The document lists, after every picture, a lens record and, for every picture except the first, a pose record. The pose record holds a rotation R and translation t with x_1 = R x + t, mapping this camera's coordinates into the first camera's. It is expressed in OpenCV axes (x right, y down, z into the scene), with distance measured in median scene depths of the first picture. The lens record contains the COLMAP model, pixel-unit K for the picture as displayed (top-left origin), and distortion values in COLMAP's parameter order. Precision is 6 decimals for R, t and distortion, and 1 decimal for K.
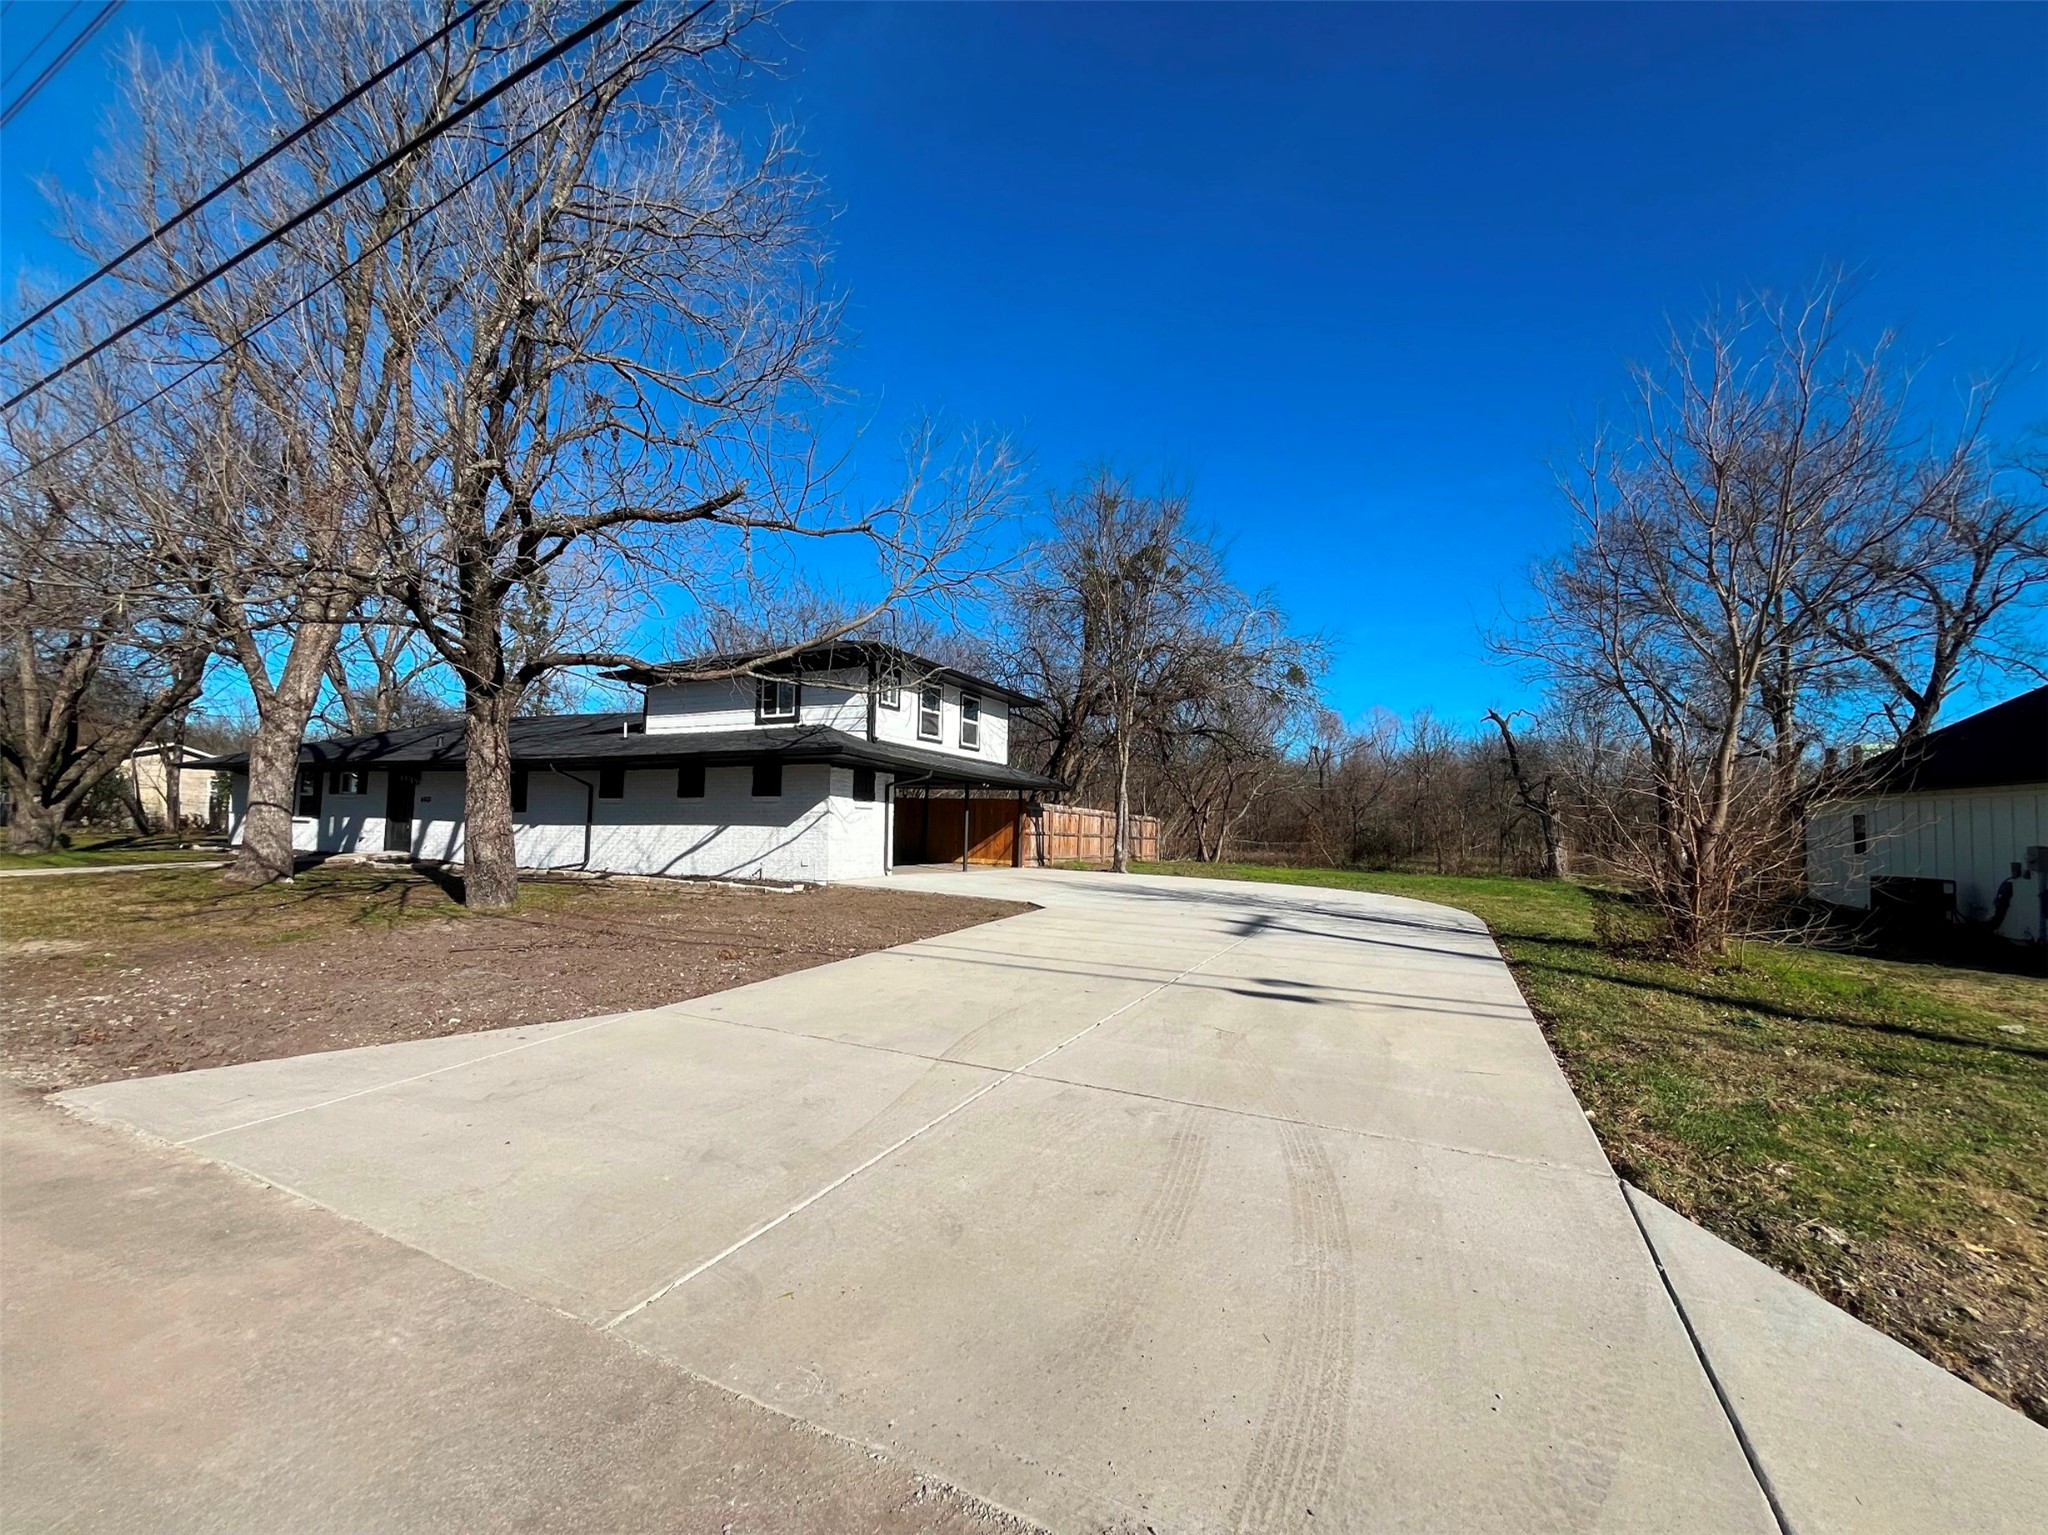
lens RADIAL K [[825.5, 0, 1021.2], [0, 825.5, 769.2], [0, 0, 1]] dist [-0.001851, -0.000633]
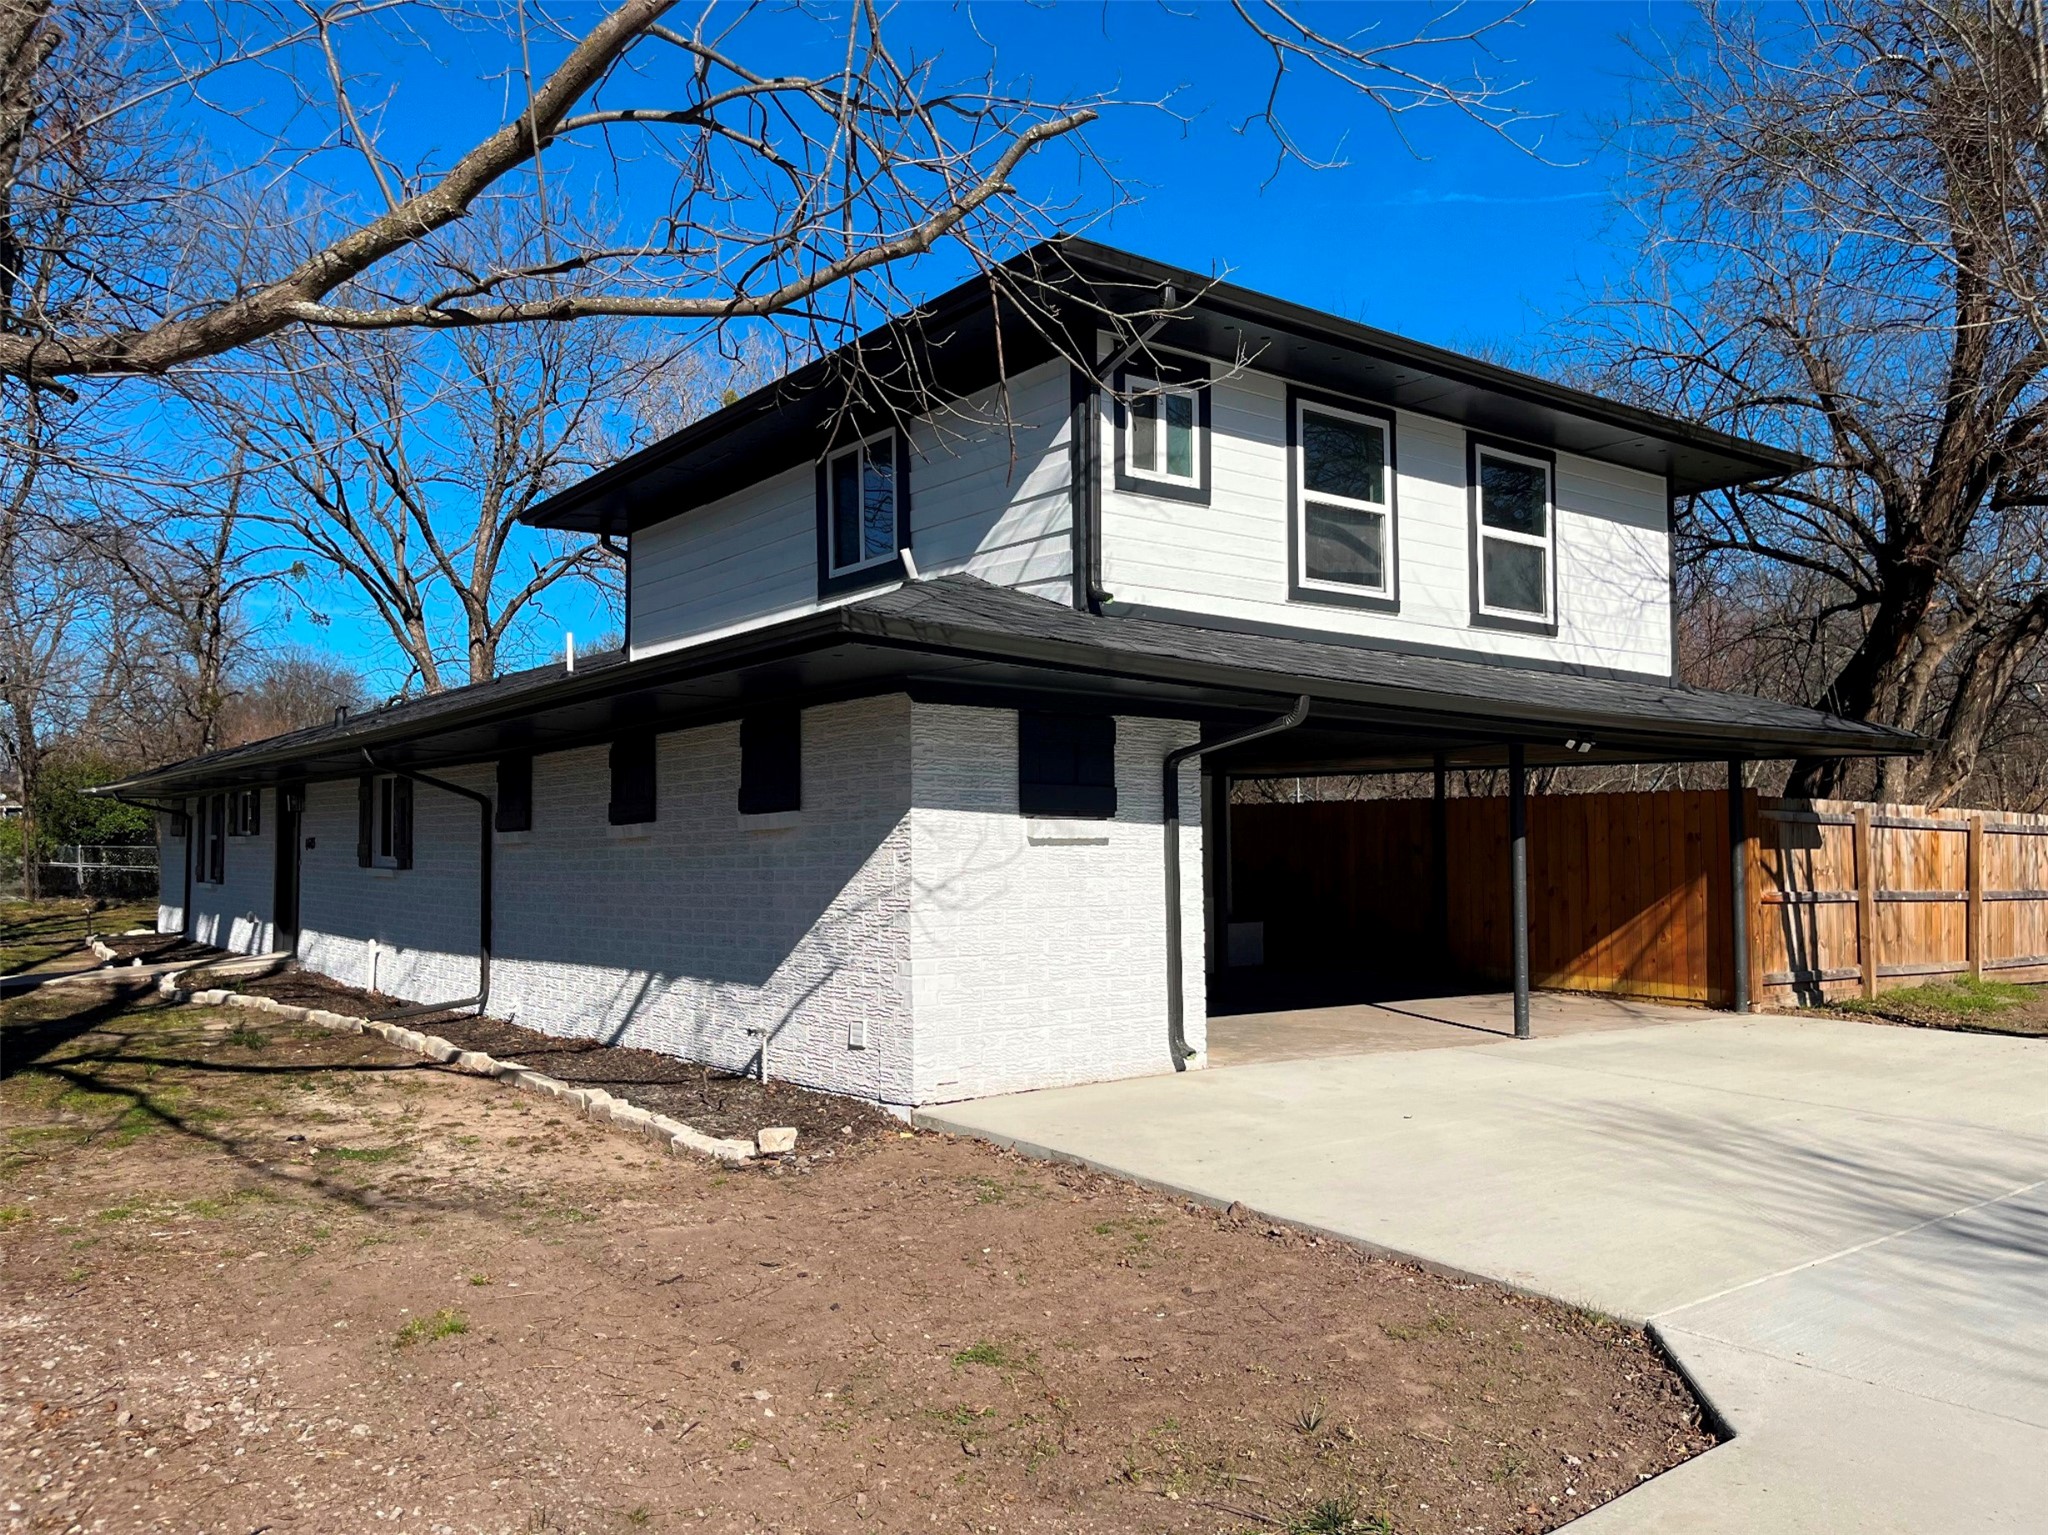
lens RADIAL K [[1582.6, 0, 1024.0], [0, 1582.6, 767.5], [0, 0, 1]] dist [-0.055613, -0.002207]
pose [[0.880559, -0.046633, -0.471636, 0.049859], [0.052075, 0.998642, -0.001515, 0.018589], [0.471066, -0.023227, 0.881792, 0.450162]]
